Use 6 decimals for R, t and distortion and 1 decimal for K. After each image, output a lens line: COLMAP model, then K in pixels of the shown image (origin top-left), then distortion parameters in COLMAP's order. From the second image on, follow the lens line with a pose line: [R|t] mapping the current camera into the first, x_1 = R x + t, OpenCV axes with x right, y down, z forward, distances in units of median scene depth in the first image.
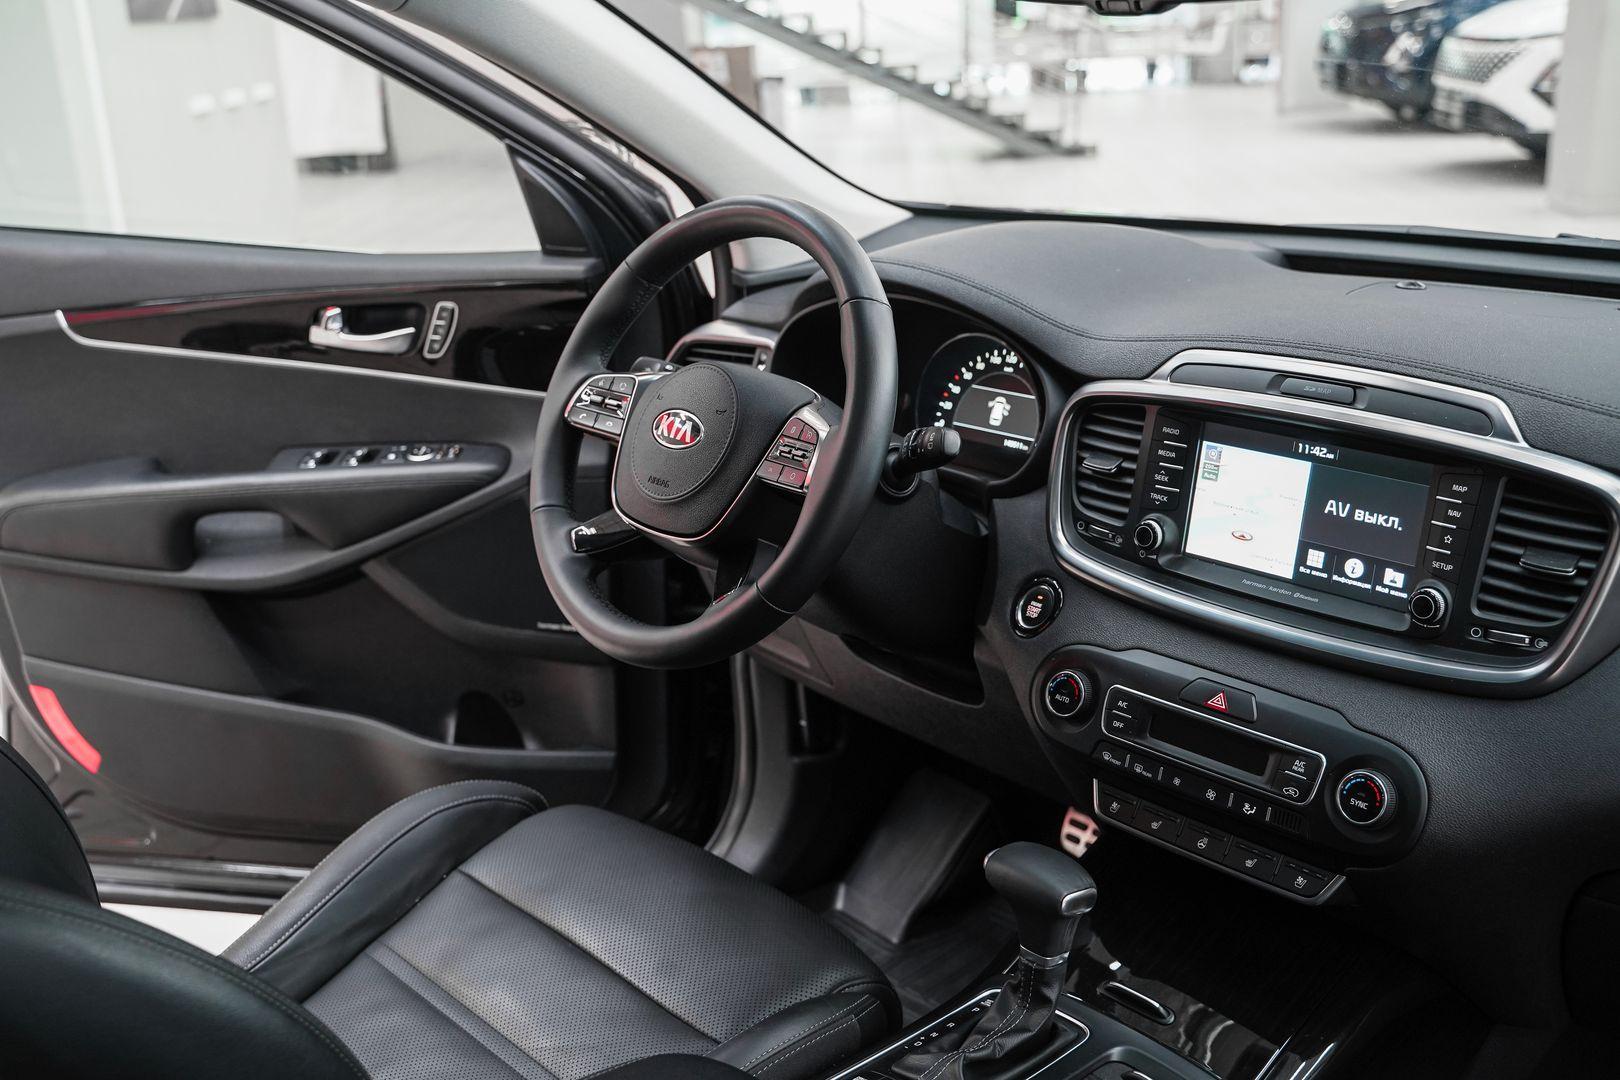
lens RADIAL K [[1658.9, 0, 756.6], [0, 1658.9, 509.9], [0, 0, 1]] dist [-0.067673, 0.089250]
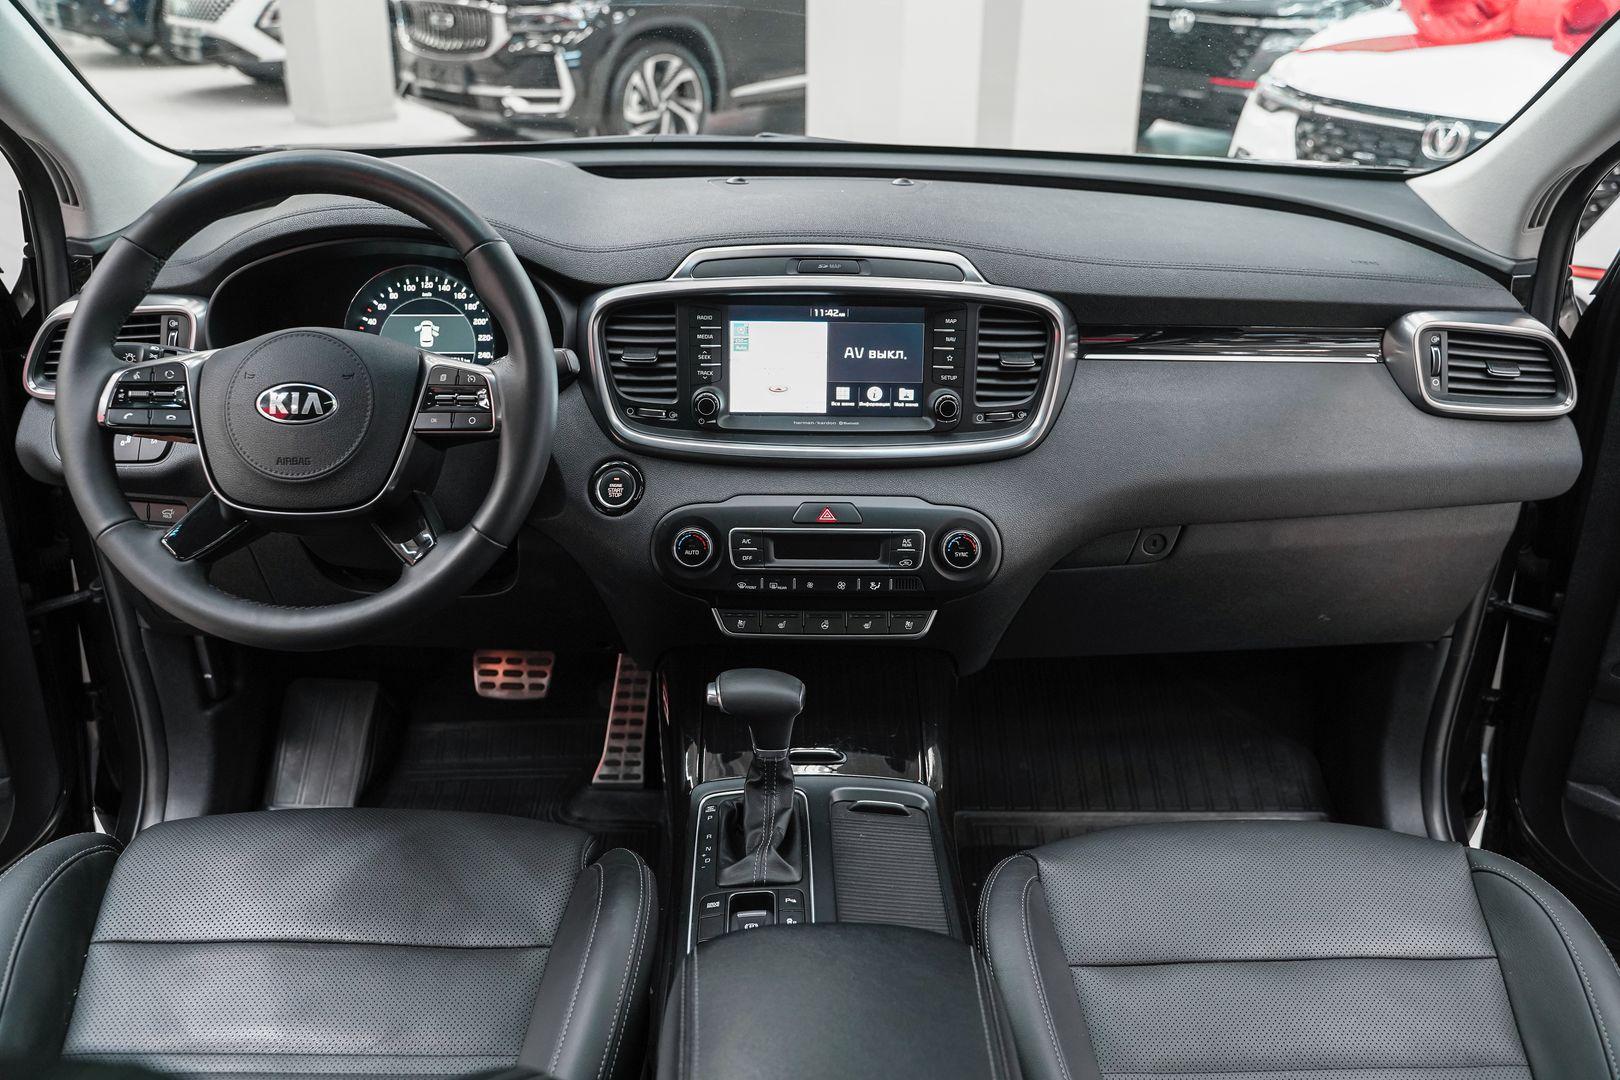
lens RADIAL K [[1331.6, 0, 804.9], [0, 1331.6, 530.1], [0, 0, 1]] dist [-0.113933, 0.088688]
pose [[0.644718, -0.274208, 0.713547, -0.383136], [0.185866, 0.961667, 0.201621, -0.069578], [-0.741480, 0.002636, 0.670970, 0.247634]]
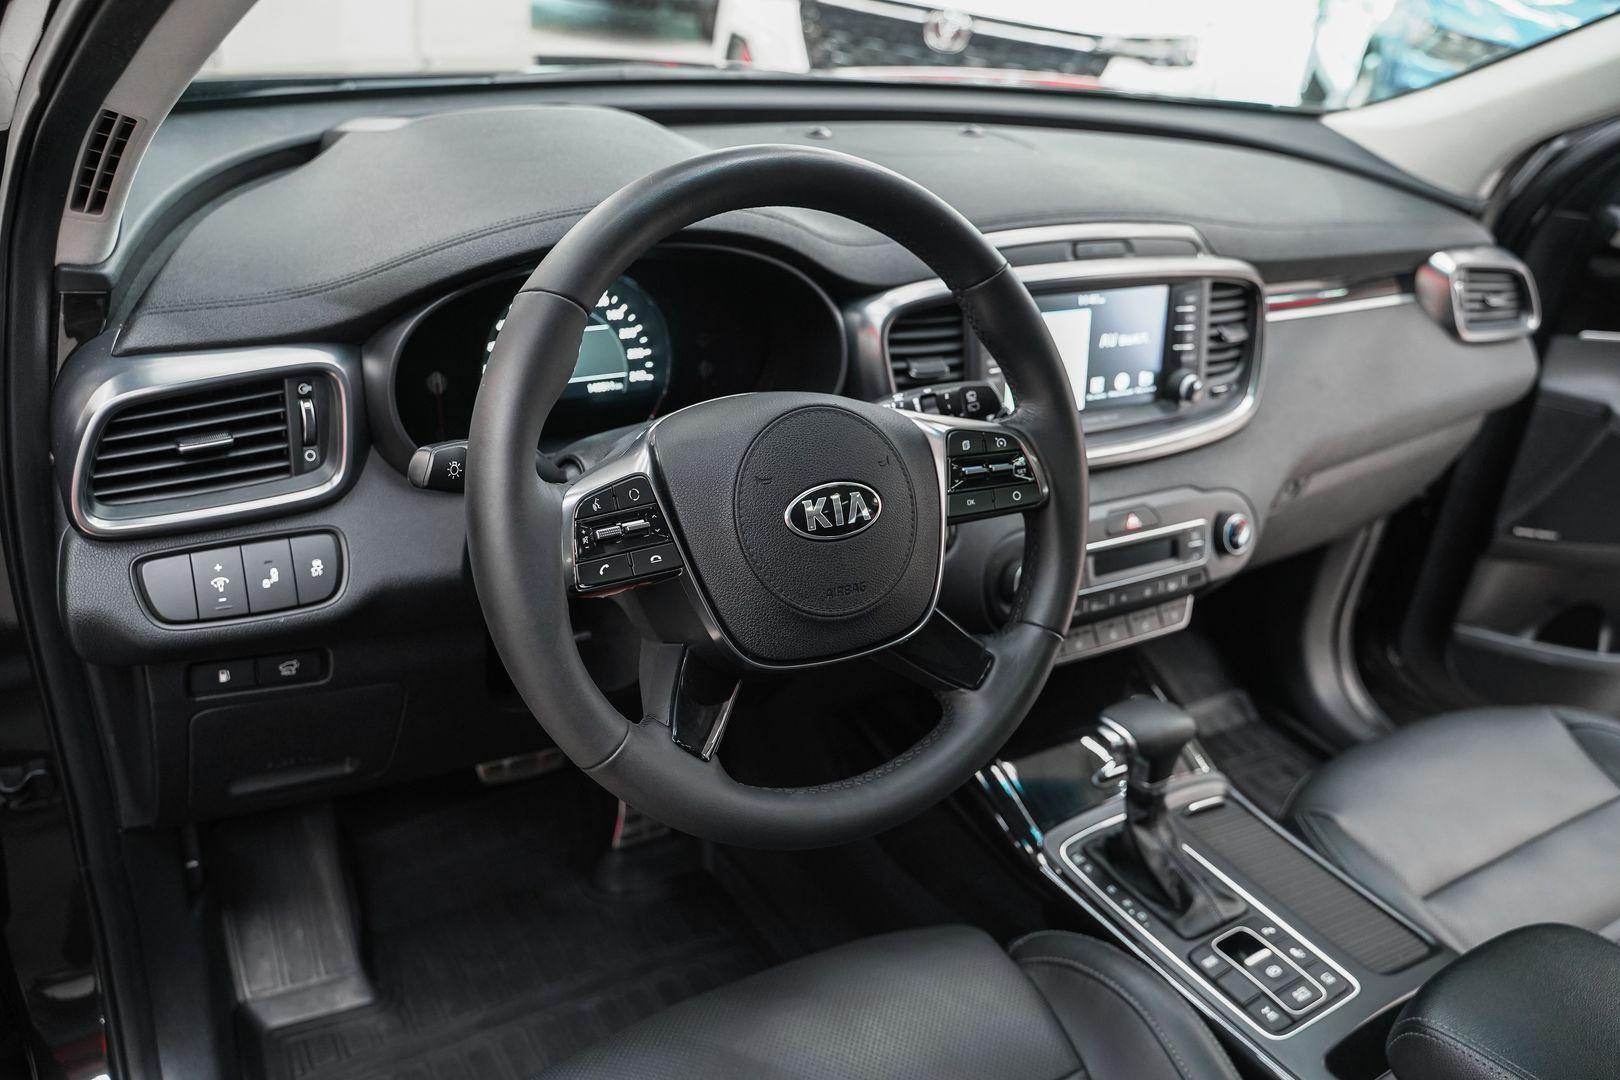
lens RADIAL K [[1331.6, 0, 804.9], [0, 1331.6, 530.1], [0, 0, 1]] dist [-0.113933, 0.088688]
pose [[0.165387, -0.415050, 0.894640, -0.499565], [0.172707, 0.905303, 0.388070, -0.235138], [-0.970989, 0.090329, 0.221408, 0.812048]]
